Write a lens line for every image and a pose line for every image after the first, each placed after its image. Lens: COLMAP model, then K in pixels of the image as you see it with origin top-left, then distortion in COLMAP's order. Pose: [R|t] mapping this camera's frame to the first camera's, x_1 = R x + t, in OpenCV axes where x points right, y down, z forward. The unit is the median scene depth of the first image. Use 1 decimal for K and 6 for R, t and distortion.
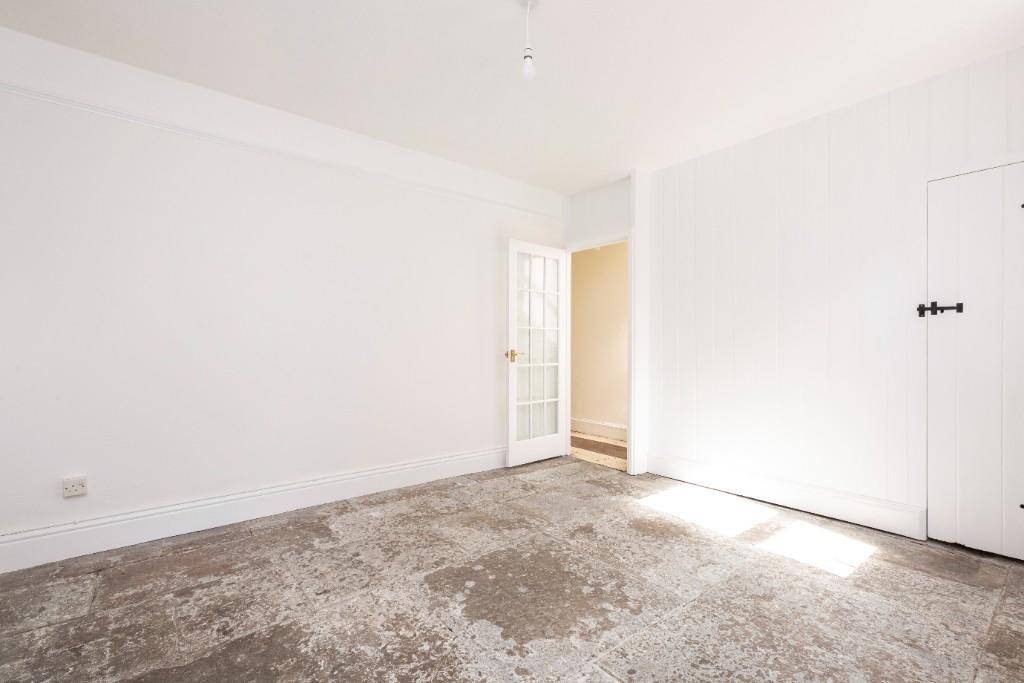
lens RADIAL K [[459.2, 0, 512.8], [0, 459.2, 342.5], [0, 0, 1]] dist [-0.001904, 0.000230]
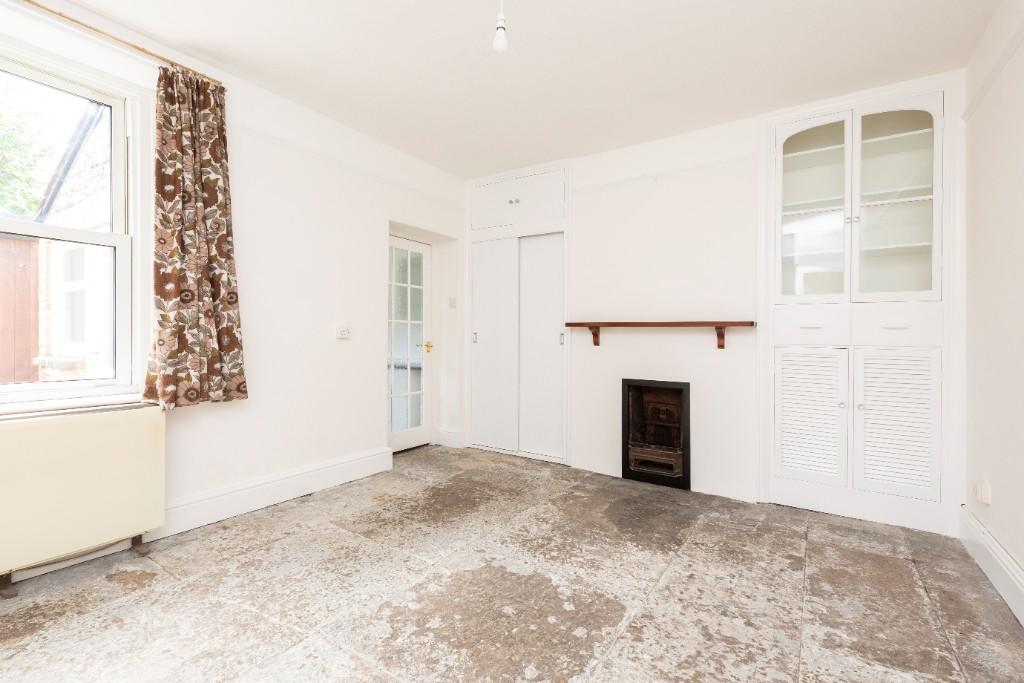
lens RADIAL K [[459.2, 0, 513.1], [0, 459.2, 339.9], [0, 0, 1]] dist [-0.001904, 0.000230]
pose [[-0.954020, -0.012270, -0.299493, 0.297498], [-0.012568, 0.999921, -0.000932, 0.019323], [0.299481, 0.002875, -0.954098, 1.936609]]
